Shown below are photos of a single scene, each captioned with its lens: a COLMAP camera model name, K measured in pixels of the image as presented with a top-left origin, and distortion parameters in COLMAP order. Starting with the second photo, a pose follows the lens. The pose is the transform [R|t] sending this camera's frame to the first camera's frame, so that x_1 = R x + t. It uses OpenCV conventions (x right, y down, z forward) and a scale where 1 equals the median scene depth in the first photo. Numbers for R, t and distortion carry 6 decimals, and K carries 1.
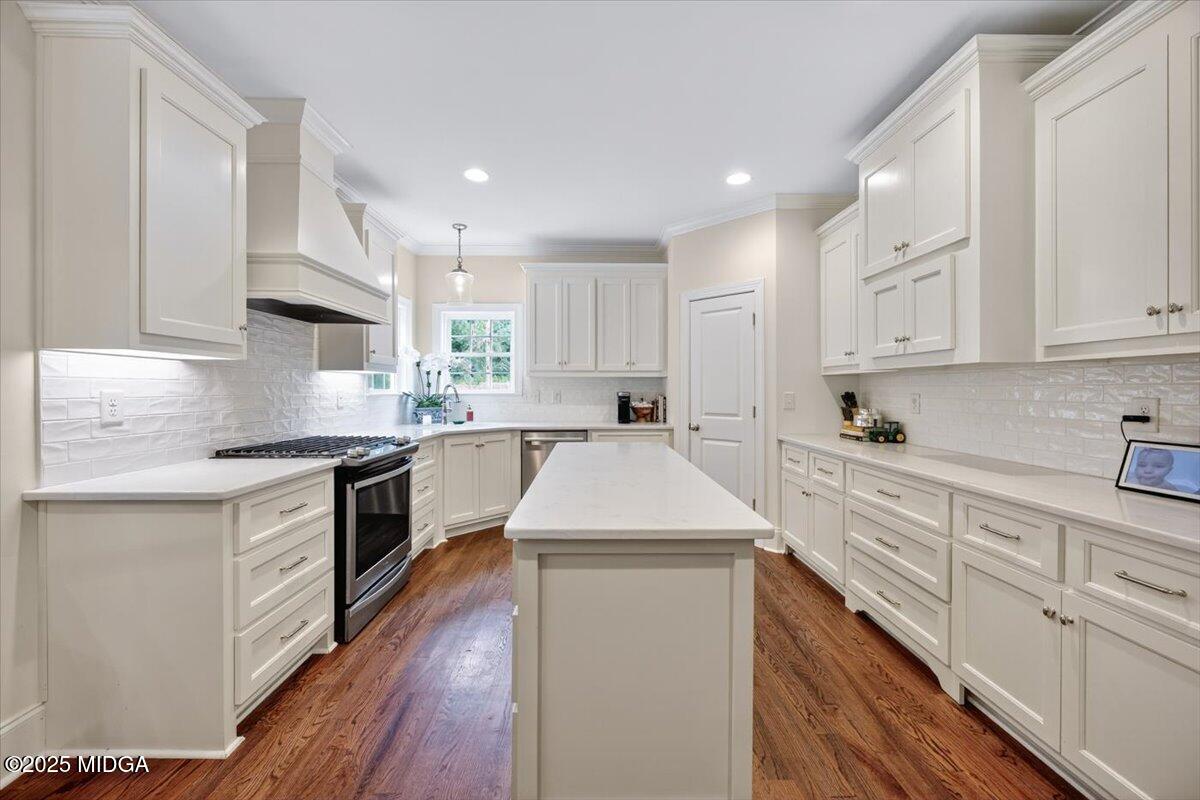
lens RADIAL K [[462.8, 0, 600.0], [0, 462.8, 400.0], [0, 0, 1]] dist [-0.002914, 0.000116]
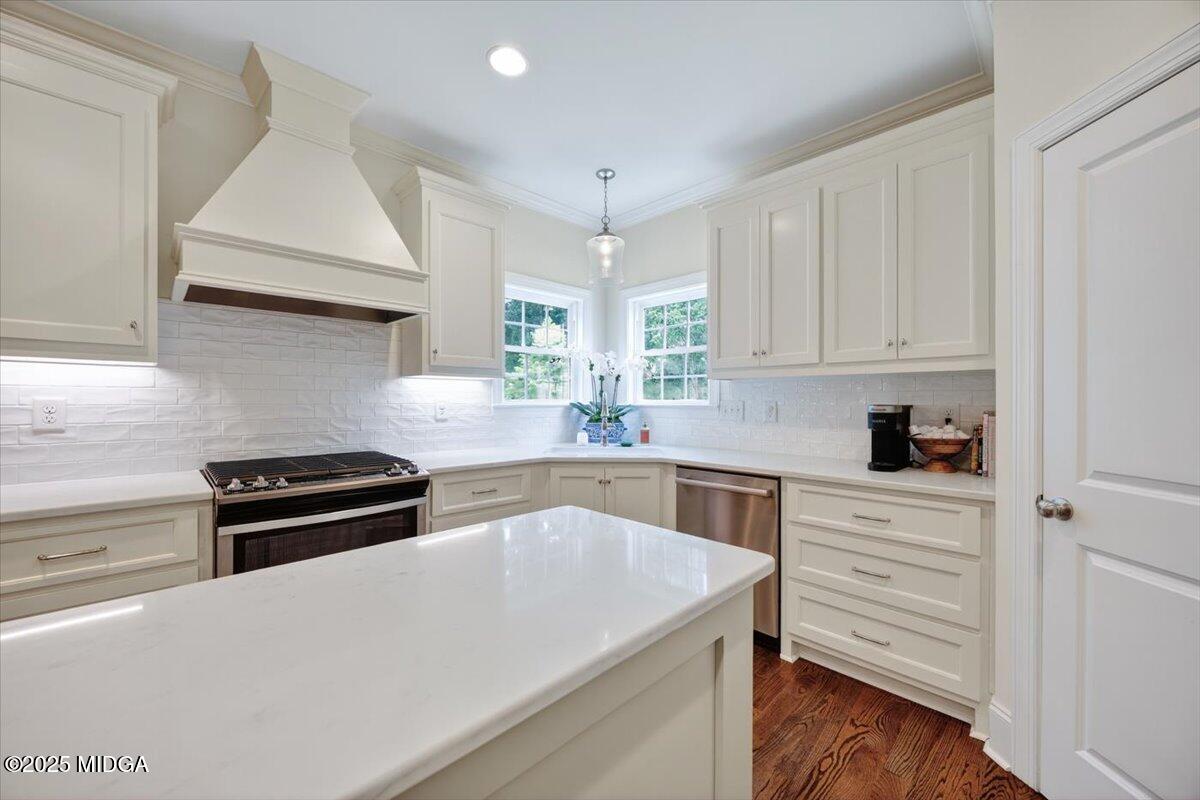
lens RADIAL K [[462.8, 0, 600.0], [0, 462.8, 400.0], [0, 0, 1]] dist [-0.002914, 0.000116]
pose [[0.687641, 0.001648, -0.726049, 0.211383], [-0.019283, 0.999686, -0.015994, -0.009601], [0.725795, 0.024998, 0.687457, 0.493467]]
